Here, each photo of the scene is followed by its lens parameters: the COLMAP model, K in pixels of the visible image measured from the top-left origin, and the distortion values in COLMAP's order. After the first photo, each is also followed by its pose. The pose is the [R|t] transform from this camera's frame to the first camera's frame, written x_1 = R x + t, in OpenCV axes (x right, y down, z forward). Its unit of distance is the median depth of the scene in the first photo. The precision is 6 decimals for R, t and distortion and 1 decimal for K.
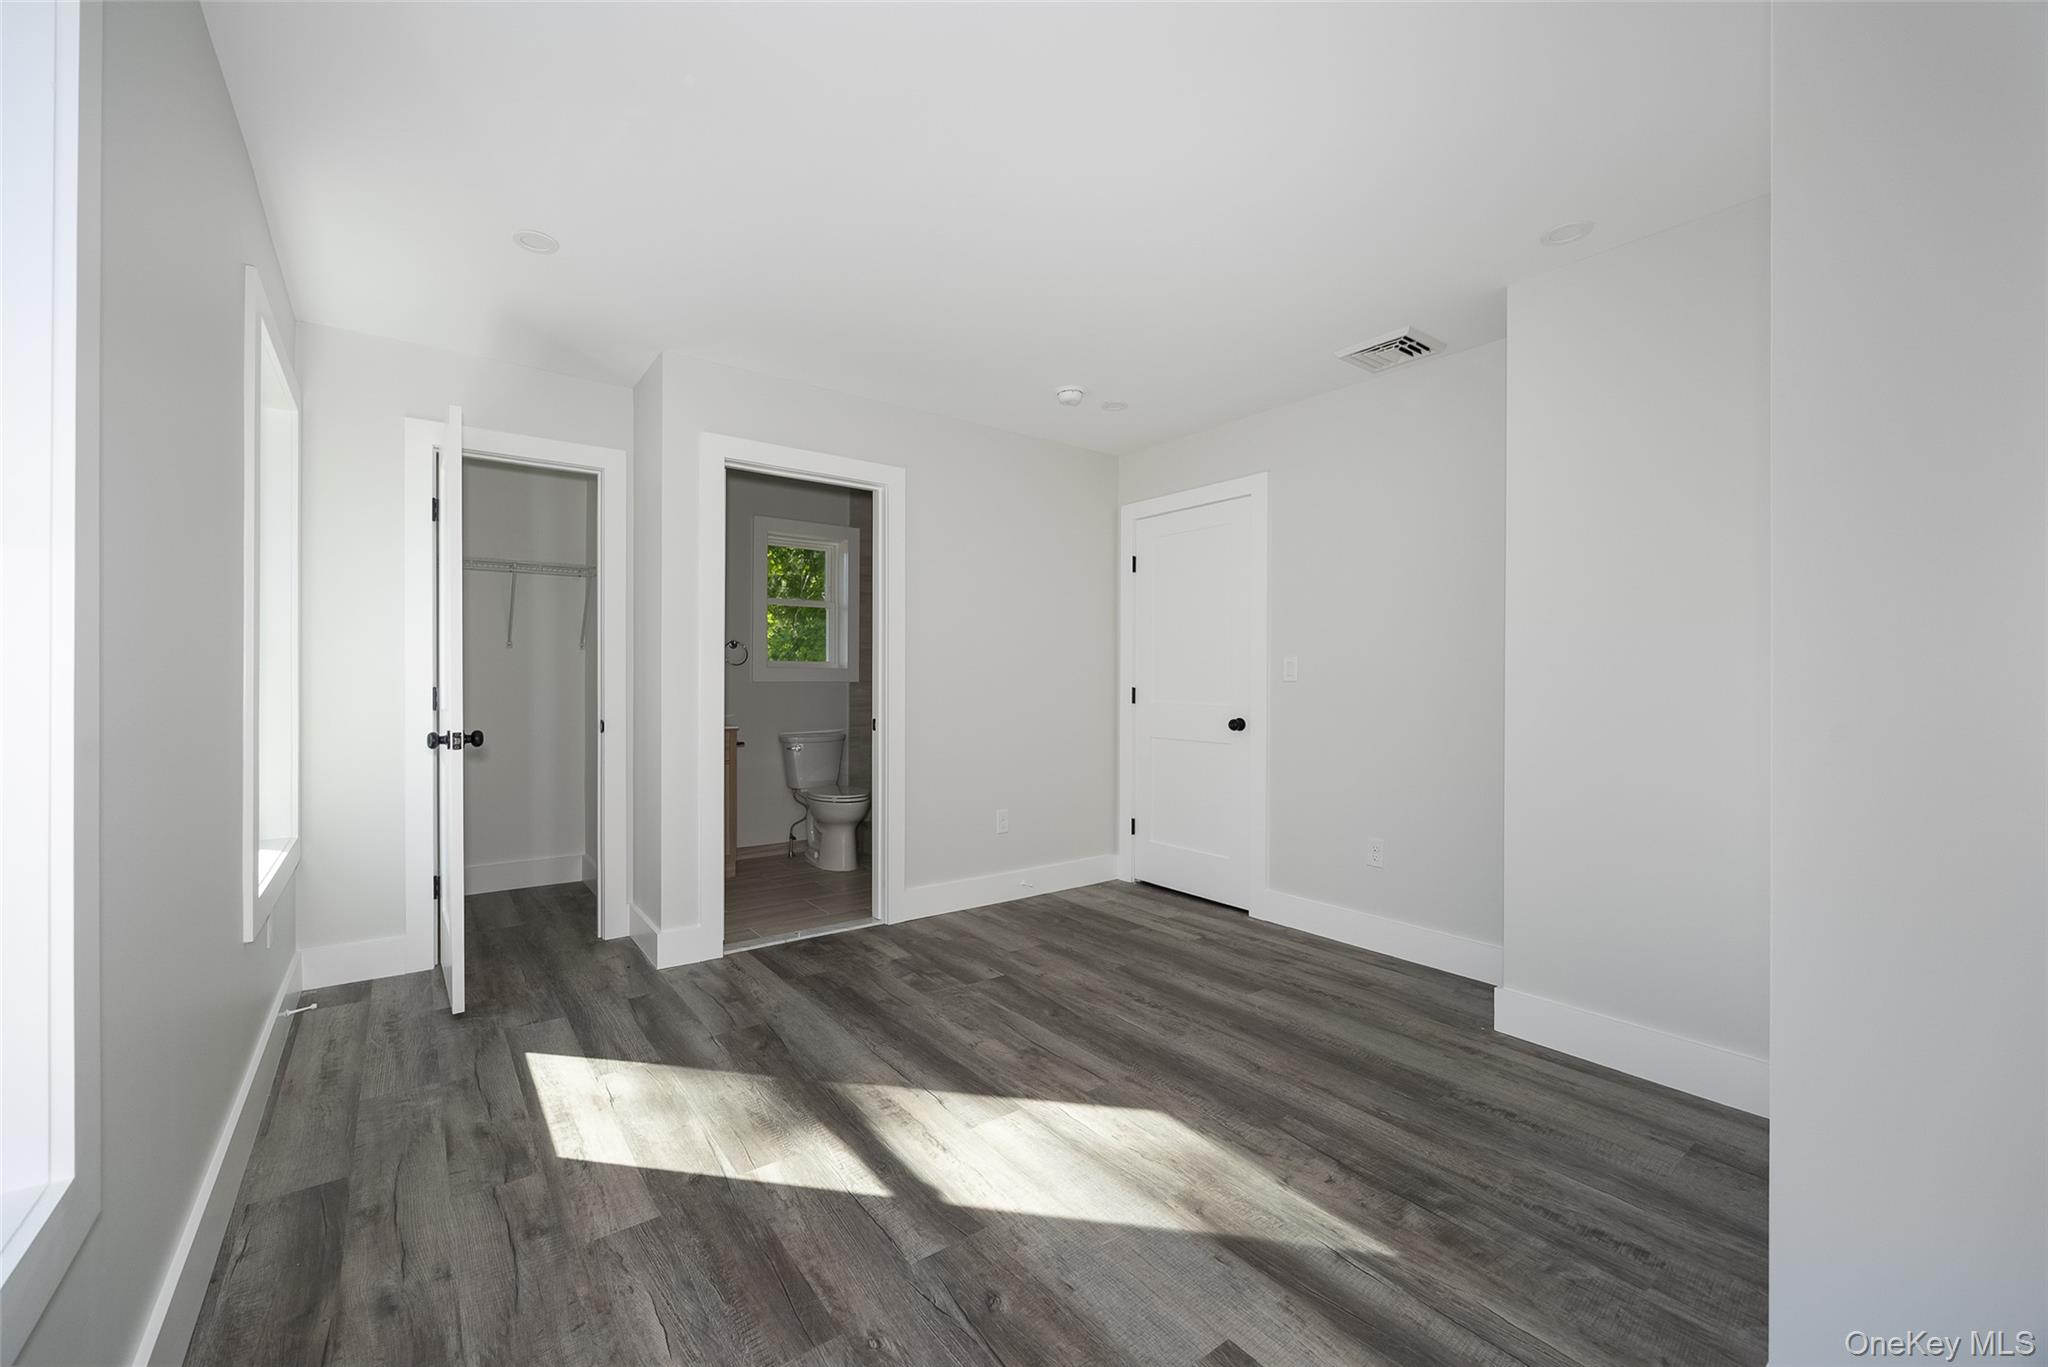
lens RADIAL K [[806.2, 0, 1026.2], [0, 806.2, 673.5], [0, 0, 1]] dist [-0.000497, -0.000058]
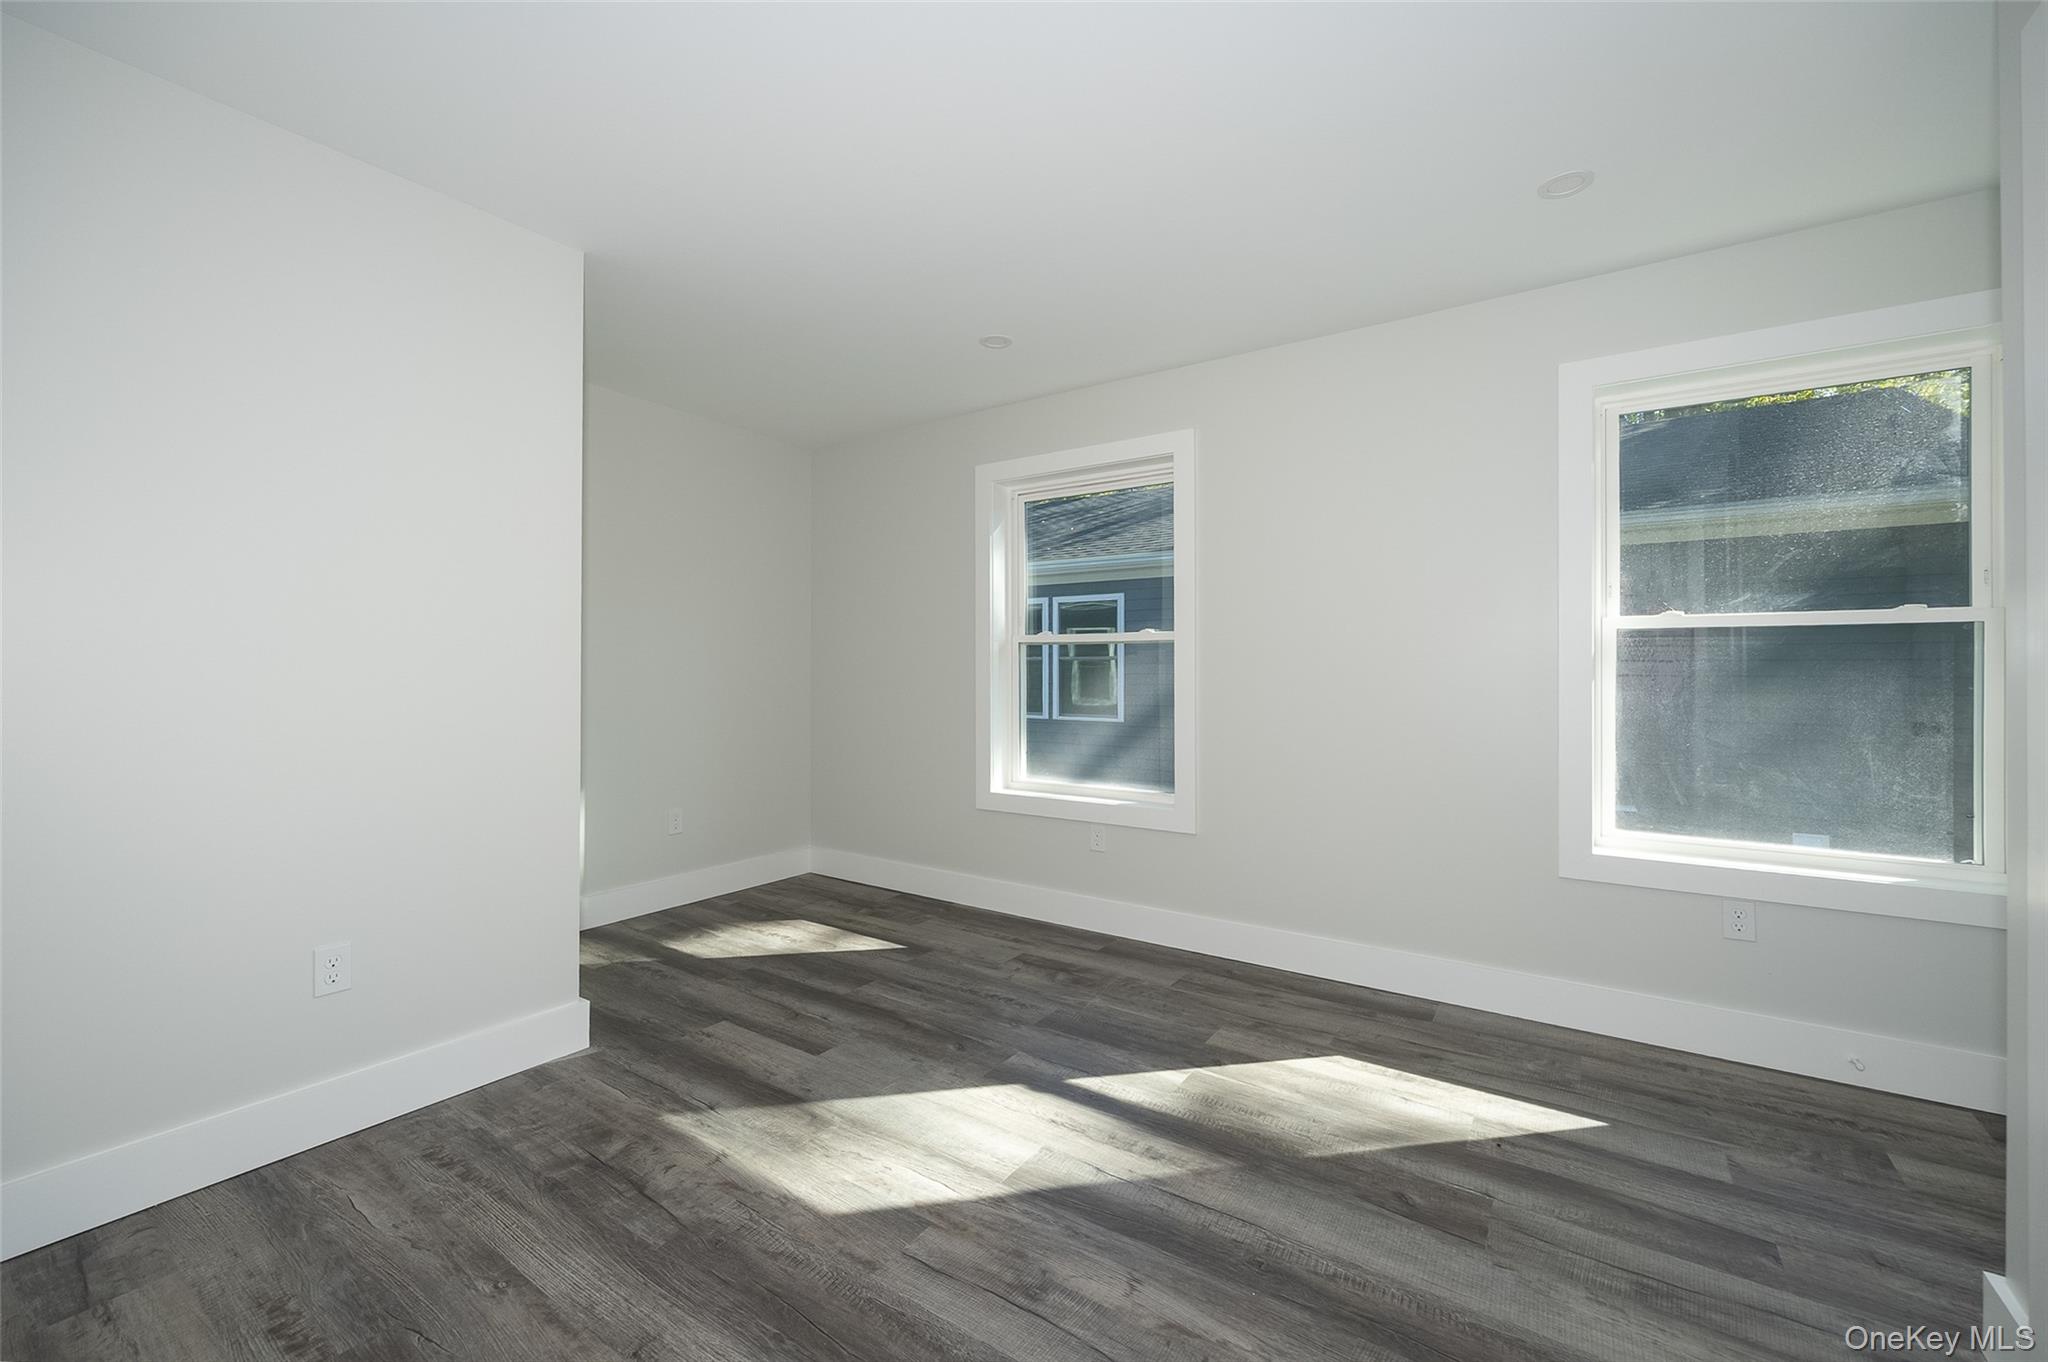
lens RADIAL K [[806.2, 0, 1024.8], [0, 806.2, 678.7], [0, 0, 1]] dist [-0.000497, -0.000058]
pose [[-0.955358, -0.003608, -0.295430, 0.237987], [-0.004157, 0.999991, 0.001229, 0.020378], [0.295423, 0.002402, -0.955364, 1.951474]]
